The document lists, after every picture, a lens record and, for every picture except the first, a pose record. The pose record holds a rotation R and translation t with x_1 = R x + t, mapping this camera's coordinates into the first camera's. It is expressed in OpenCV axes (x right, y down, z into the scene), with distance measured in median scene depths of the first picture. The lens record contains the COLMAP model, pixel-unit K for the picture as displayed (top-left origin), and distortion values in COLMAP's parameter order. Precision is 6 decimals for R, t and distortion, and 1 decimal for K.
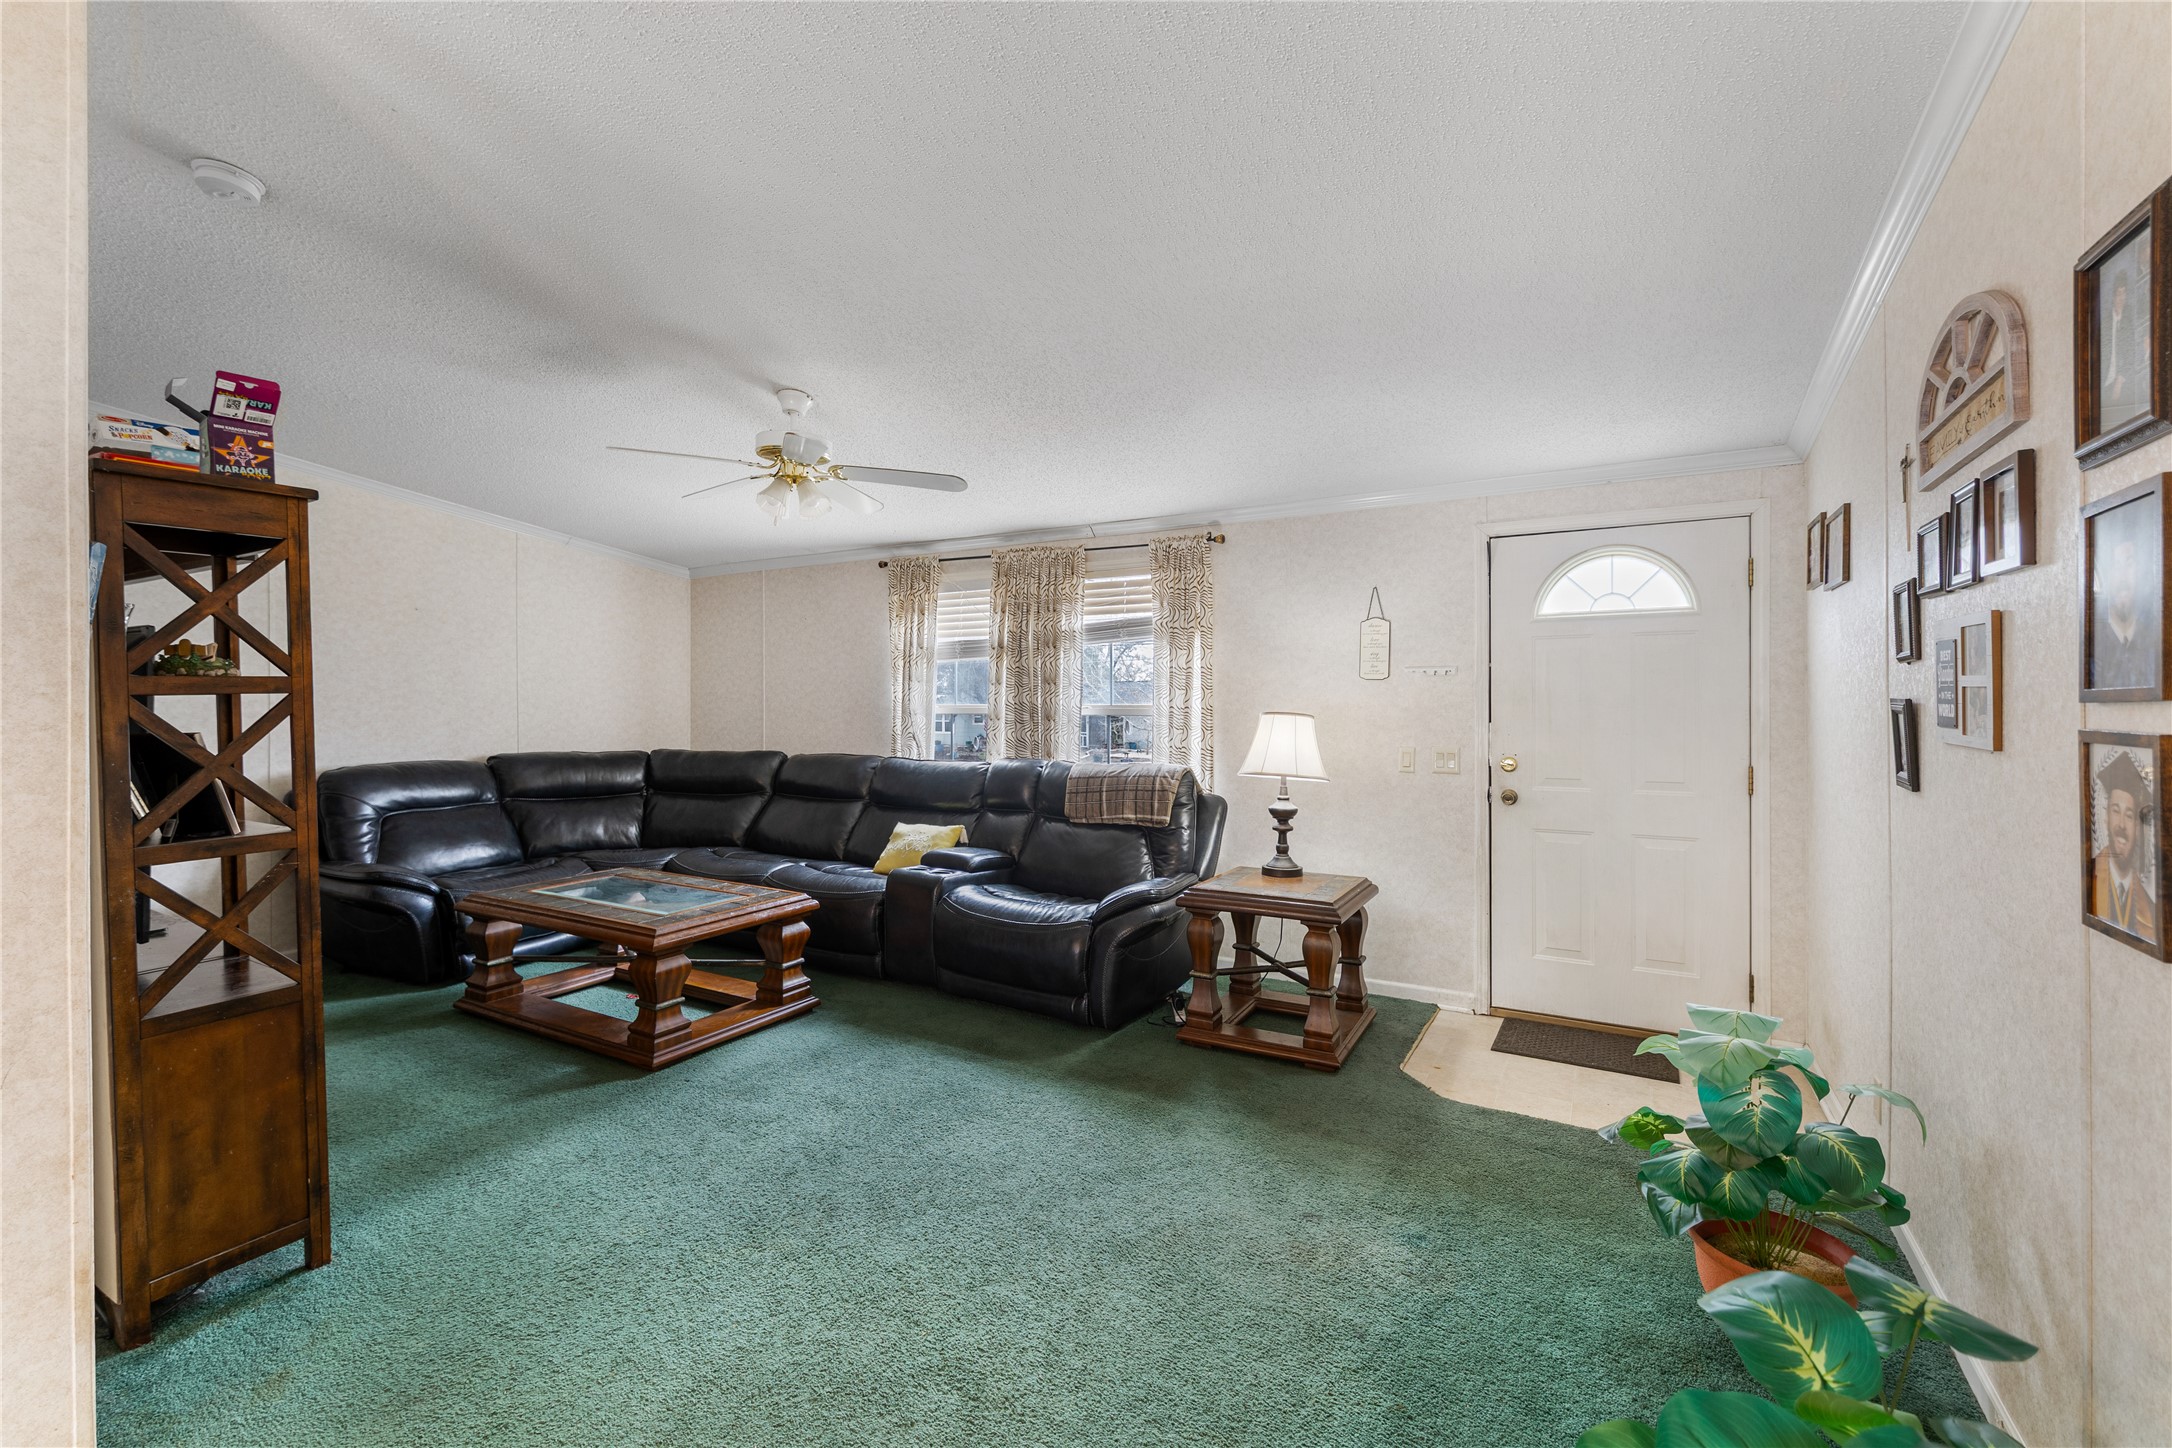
lens RADIAL K [[965.2, 0, 1079.2], [0, 965.2, 708.0], [0, 0, 1]] dist [-0.002078, -0.000623]
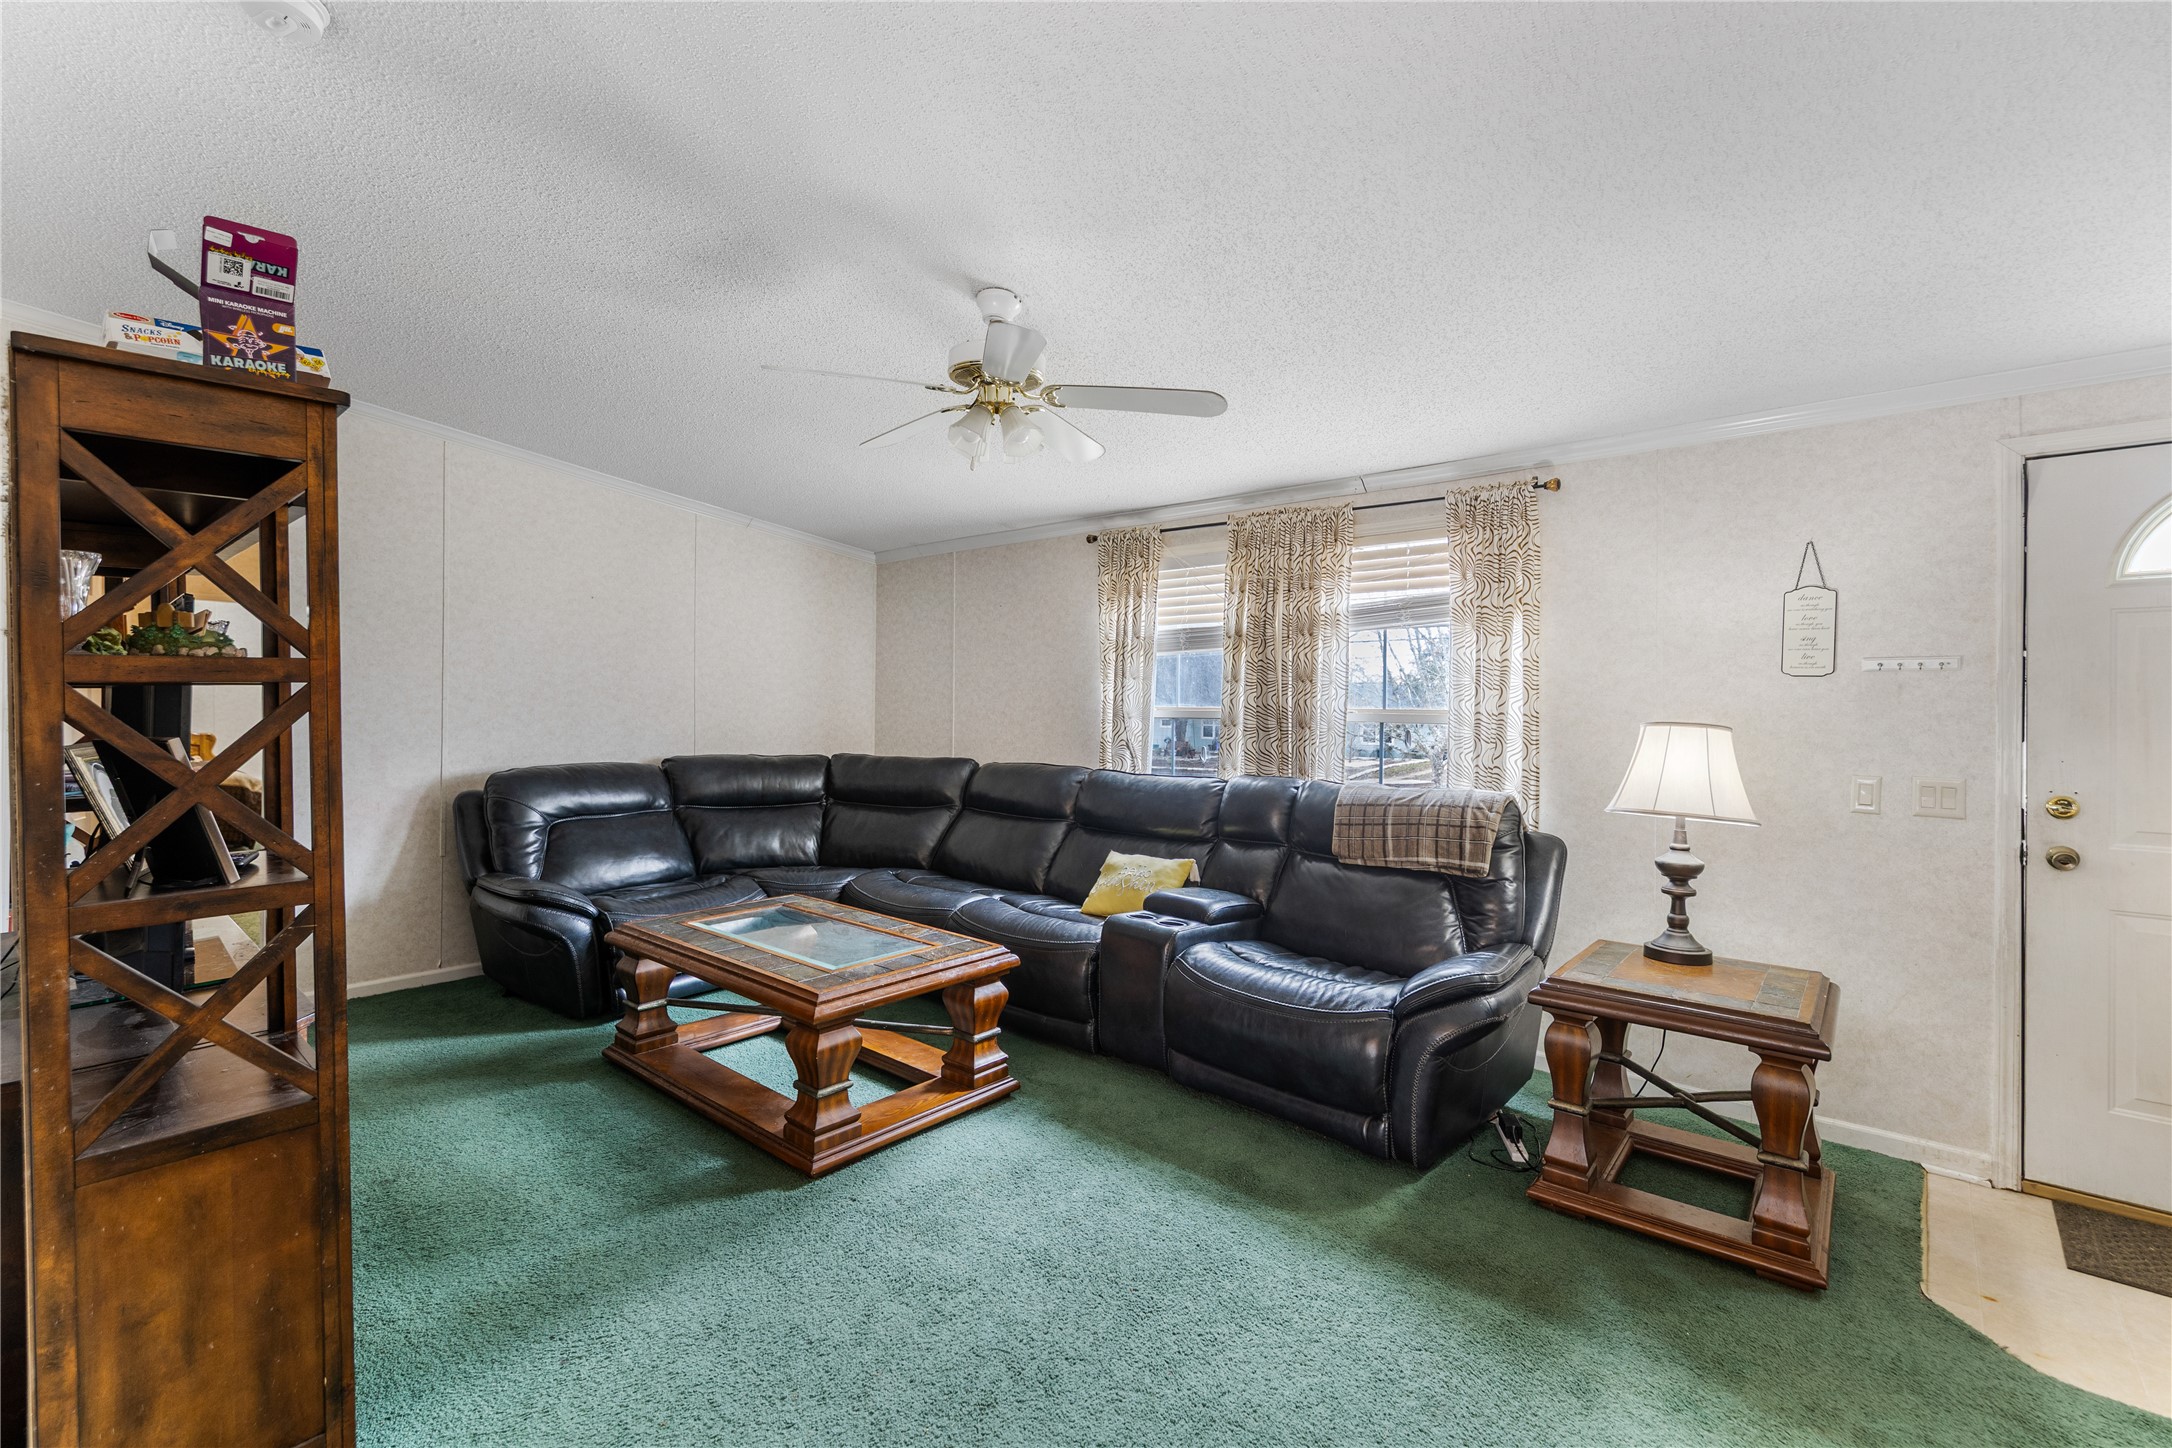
lens RADIAL K [[965.2, 0, 1079.2], [0, 965.2, 708.0], [0, 0, 1]] dist [-0.002078, -0.000623]
pose [[0.983016, 0.009587, -0.183270, -0.080846], [-0.009997, 0.999949, -0.001312, -0.000729], [0.183248, 0.003122, 0.983062, 0.239370]]
